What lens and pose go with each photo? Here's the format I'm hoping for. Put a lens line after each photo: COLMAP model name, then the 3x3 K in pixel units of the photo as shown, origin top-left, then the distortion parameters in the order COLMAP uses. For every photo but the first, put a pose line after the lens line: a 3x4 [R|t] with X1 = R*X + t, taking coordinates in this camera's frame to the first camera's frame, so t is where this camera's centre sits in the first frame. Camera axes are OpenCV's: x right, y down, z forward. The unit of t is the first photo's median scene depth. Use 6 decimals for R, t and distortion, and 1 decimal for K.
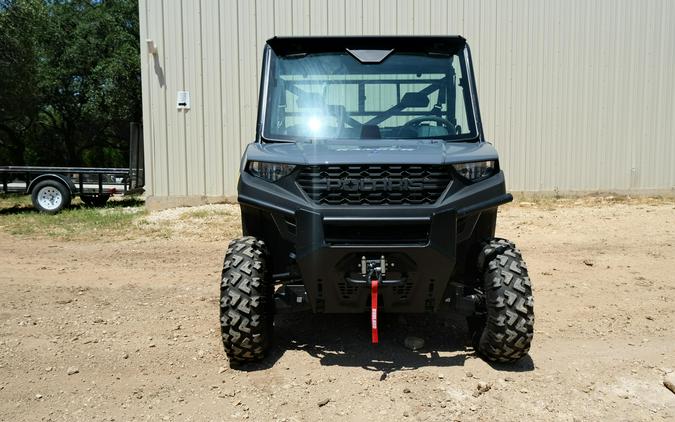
lens RADIAL K [[550.1, 0, 336.5], [0, 550.1, 203.6], [0, 0, 1]] dist [-0.025600, 0.014286]
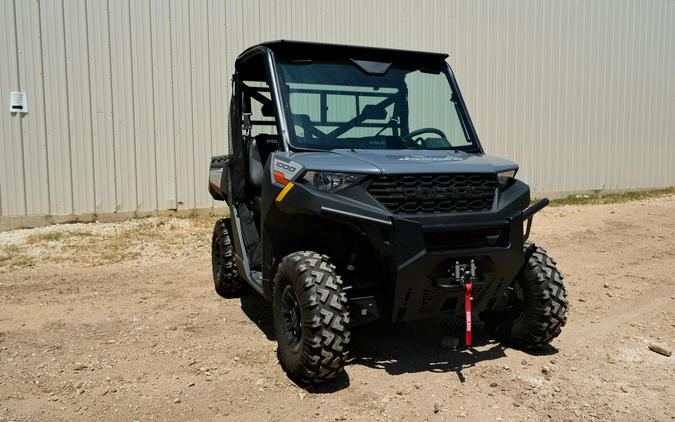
lens RADIAL K [[550.1, 0, 337.8], [0, 550.1, 212.1], [0, 0, 1]] dist [-0.025600, 0.014286]
pose [[0.920267, -0.033545, 0.389850, -0.472749], [0.036710, 0.999326, -0.000669, -0.004266], [-0.389564, 0.014927, 0.920878, 0.111886]]
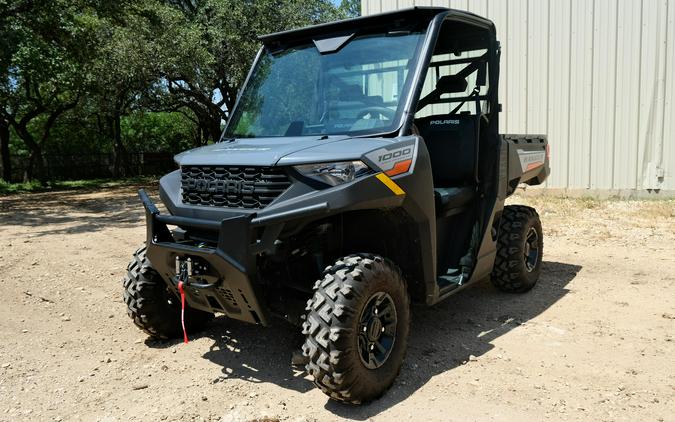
lens RADIAL K [[550.1, 0, 335.4], [0, 550.1, 206.8], [0, 0, 1]] dist [-0.025600, 0.014286]
pose [[0.792558, 0.057634, -0.607067, 0.755056], [-0.038935, 0.998275, 0.043943, -0.043860], [0.608552, -0.011191, 0.793435, 0.315352]]
